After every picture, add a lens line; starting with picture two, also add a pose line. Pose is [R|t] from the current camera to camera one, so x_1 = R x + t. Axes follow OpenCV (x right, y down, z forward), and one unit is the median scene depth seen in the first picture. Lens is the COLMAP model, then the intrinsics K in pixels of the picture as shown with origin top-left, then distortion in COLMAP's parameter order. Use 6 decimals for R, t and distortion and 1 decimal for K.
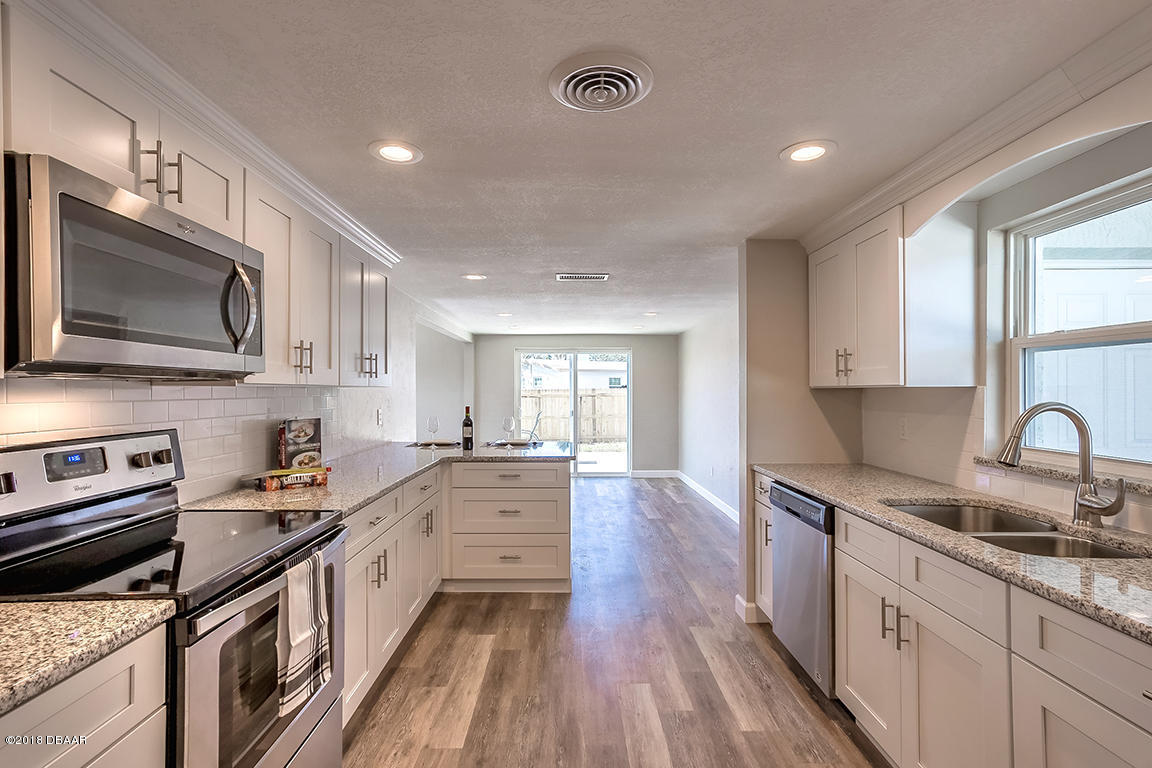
lens RADIAL K [[535.3, 0, 579.8], [0, 535.3, 390.5], [0, 0, 1]] dist [-0.018917, 0.013922]
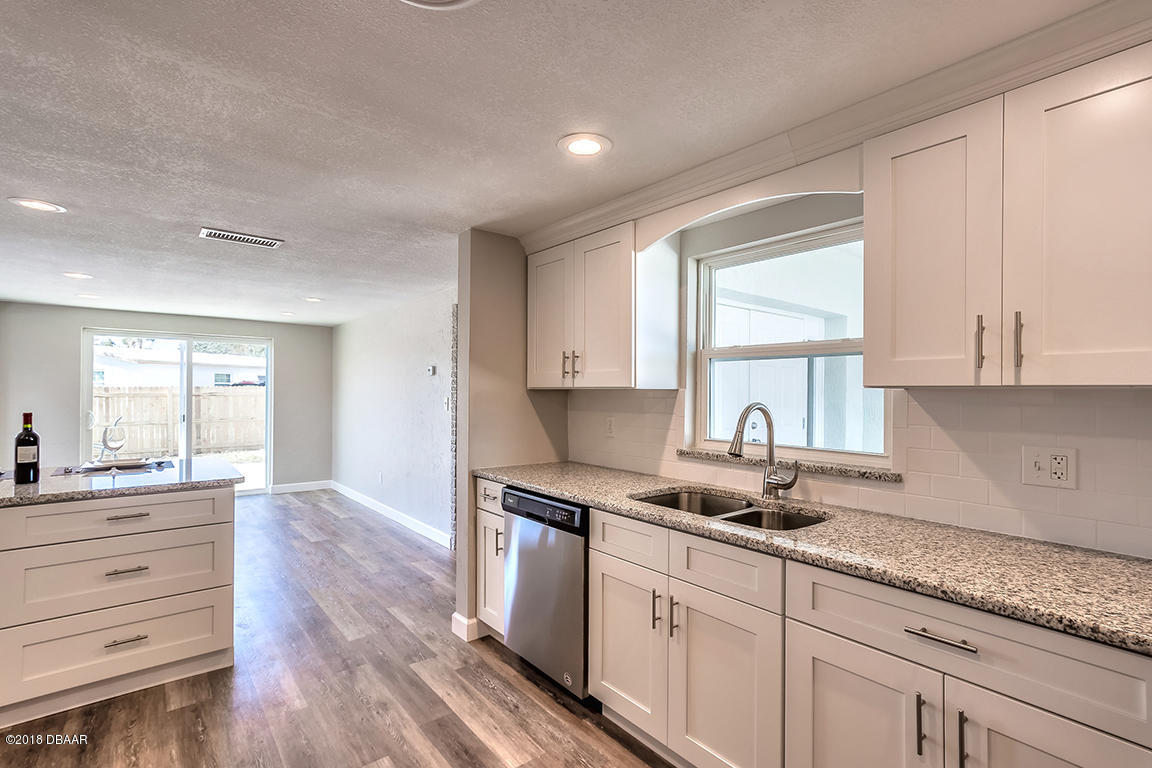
lens RADIAL K [[535.3, 0, 586.5], [0, 535.3, 390.2], [0, 0, 1]] dist [-0.018917, 0.013922]
pose [[0.782582, 0.008716, 0.622487, -0.119268], [-0.008425, 0.999959, -0.003409, 0.000296], [-0.622491, -0.002577, 0.782623, 0.163836]]
